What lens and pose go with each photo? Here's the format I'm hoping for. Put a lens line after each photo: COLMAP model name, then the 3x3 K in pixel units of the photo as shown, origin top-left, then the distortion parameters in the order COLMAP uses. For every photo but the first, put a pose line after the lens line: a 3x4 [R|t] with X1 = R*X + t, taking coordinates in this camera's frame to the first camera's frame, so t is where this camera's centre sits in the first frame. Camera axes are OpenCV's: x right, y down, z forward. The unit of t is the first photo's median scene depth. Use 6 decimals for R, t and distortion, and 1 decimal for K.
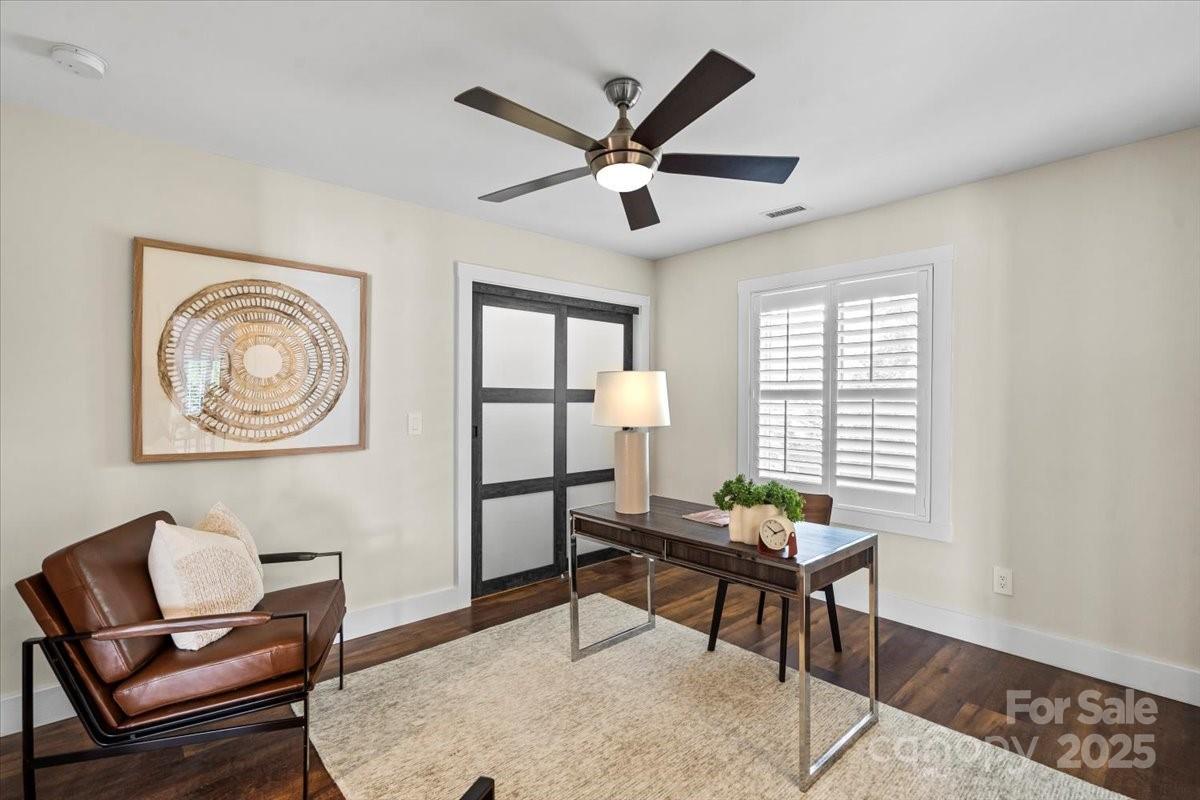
lens RADIAL K [[546.2, 0, 600.0], [0, 546.2, 400.0], [0, 0, 1]] dist [0.000013, 0.000338]
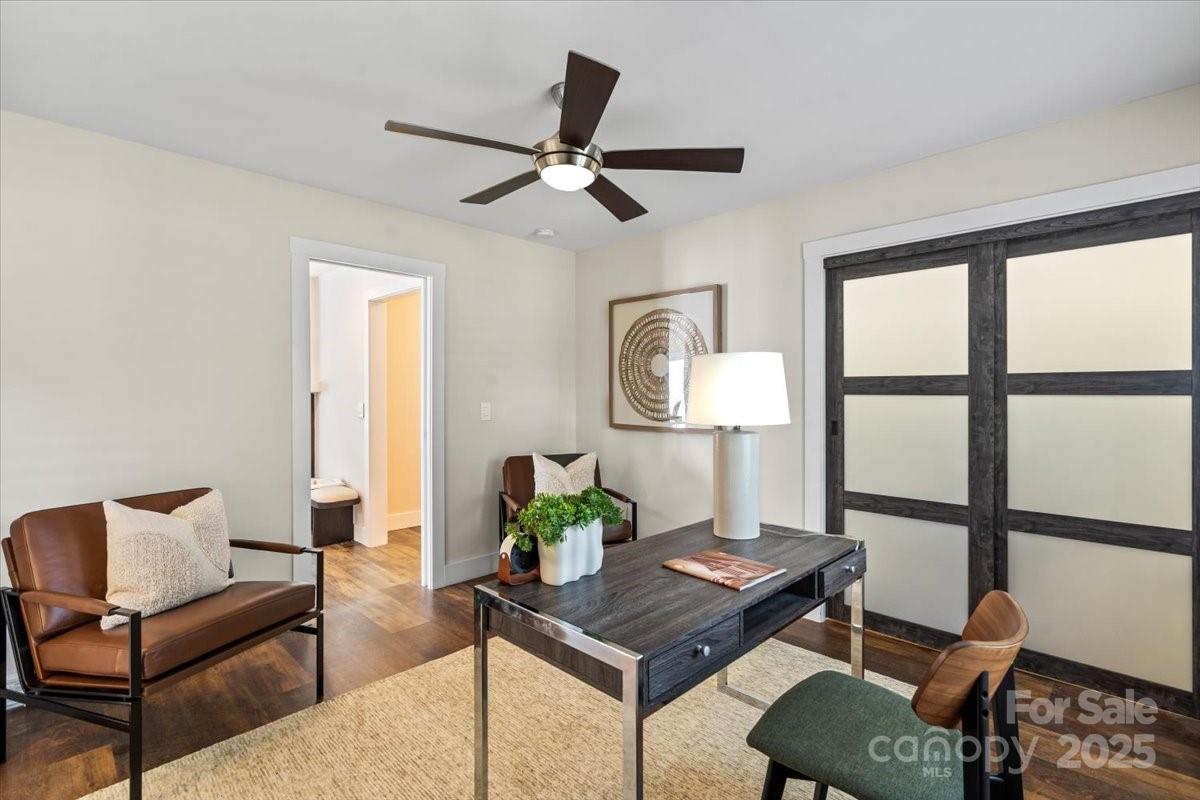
lens RADIAL K [[549.4, 0, 603.7], [0, 549.4, 386.3], [0, 0, 1]] dist [-0.000664, 0.000145]
pose [[0.052627, -0.011393, -0.998549, 0.629914], [0.001355, 0.999935, -0.011337, 0.001106], [0.998613, -0.000756, 0.052639, 0.584700]]
